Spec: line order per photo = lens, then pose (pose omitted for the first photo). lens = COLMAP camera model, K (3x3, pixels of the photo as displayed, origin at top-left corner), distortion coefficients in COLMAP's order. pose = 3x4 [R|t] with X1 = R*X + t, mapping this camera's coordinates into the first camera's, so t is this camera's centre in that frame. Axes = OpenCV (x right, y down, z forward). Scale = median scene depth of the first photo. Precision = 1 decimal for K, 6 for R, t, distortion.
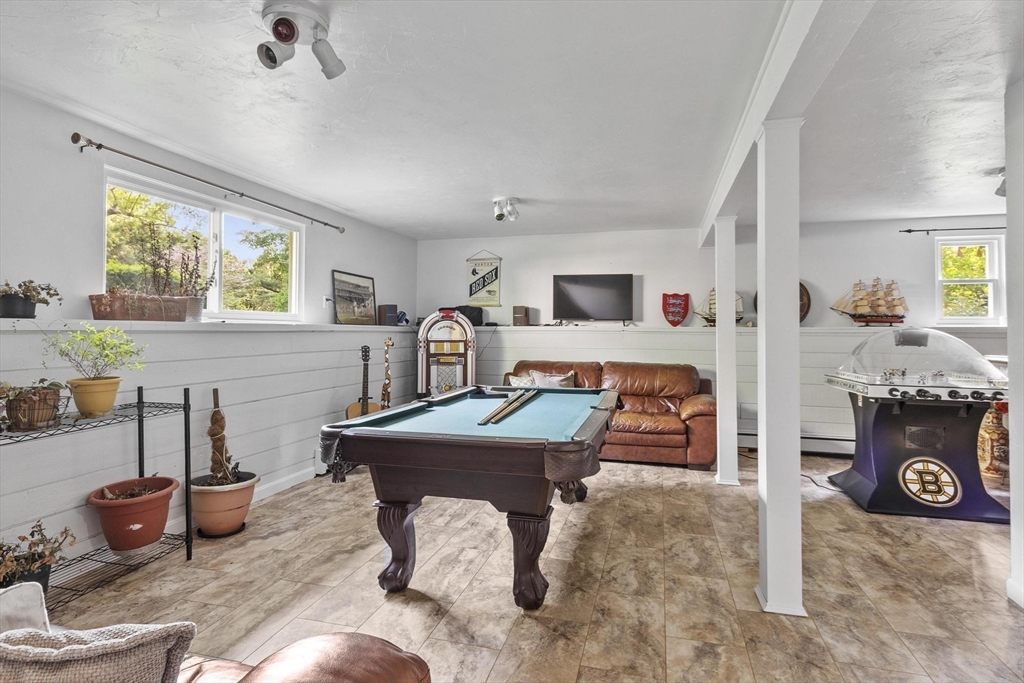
lens RADIAL K [[523.9, 0, 511.5], [0, 523.9, 335.2], [0, 0, 1]] dist [0.005615, -0.002047]
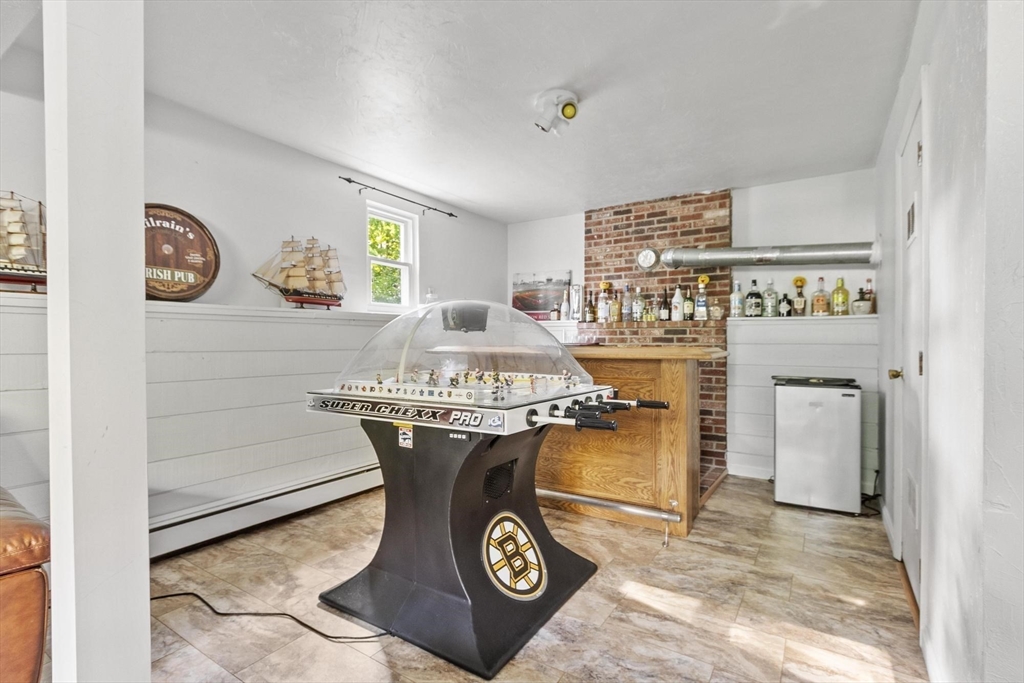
lens RADIAL K [[477.4, 0, 511.9], [0, 477.4, 341.2], [0, 0, 1]] dist [-0.000814, 0.001300]
pose [[0.300030, -0.005569, 0.953913, 0.190482], [0.005644, 0.999976, 0.004063, 0.022842], [-0.953913, 0.004165, 0.300055, 0.578816]]
